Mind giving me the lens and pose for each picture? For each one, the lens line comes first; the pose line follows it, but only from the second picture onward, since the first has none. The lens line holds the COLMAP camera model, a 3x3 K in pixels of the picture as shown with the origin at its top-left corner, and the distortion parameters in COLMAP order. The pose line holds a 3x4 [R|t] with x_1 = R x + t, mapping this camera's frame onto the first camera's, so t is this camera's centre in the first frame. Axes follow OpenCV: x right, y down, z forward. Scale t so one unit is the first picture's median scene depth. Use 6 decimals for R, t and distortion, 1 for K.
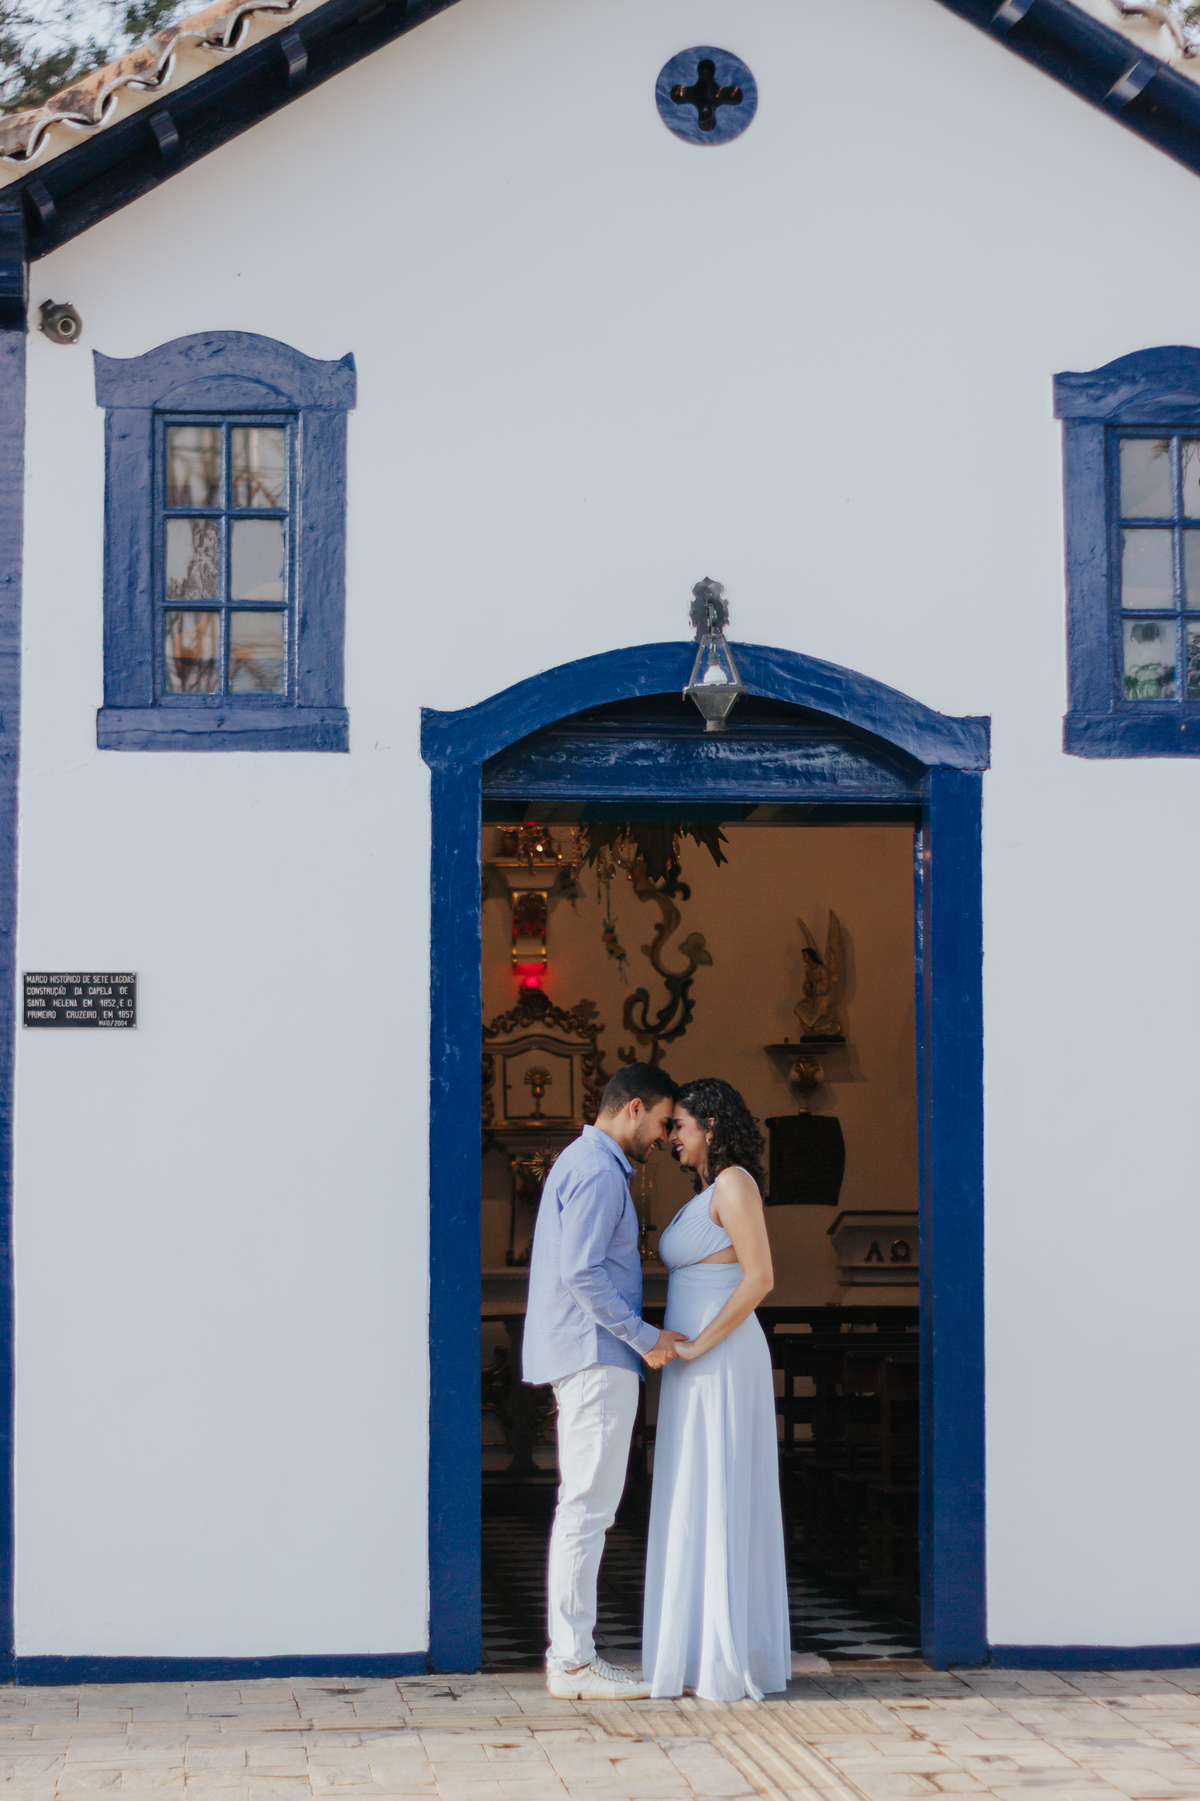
lens RADIAL K [[4038.6, 0, 598.2], [0, 4038.6, 905.0], [0, 0, 1]] dist [0.020291, 0.000000]
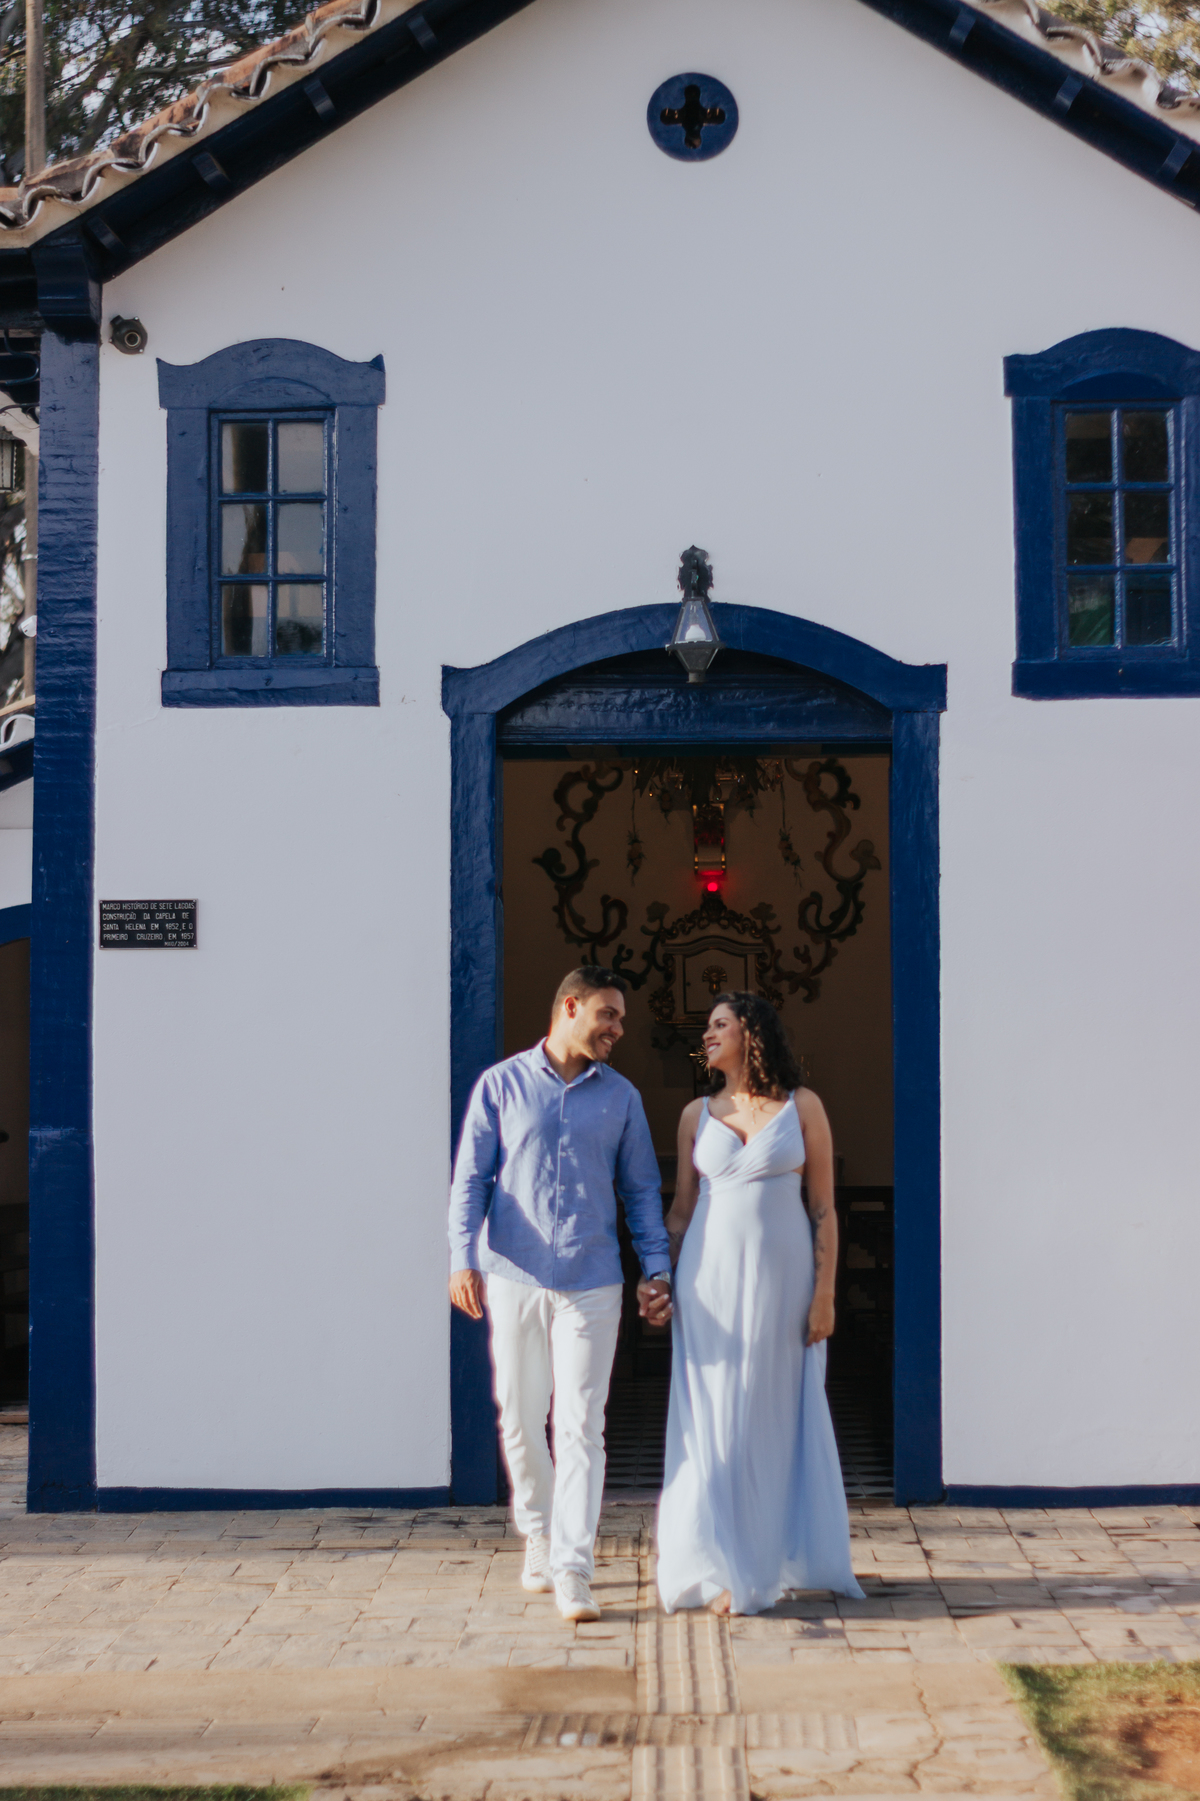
lens RADIAL K [[4038.6, 0, 596.7], [0, 4038.6, 887.0], [0, 0, 1]] dist [0.020291, 0.000000]
pose [[0.993051, -0.009717, -0.117281, 0.132986], [0.012761, 0.999600, 0.025231, -0.014431], [0.116989, -0.026552, 0.992778, -0.131358]]
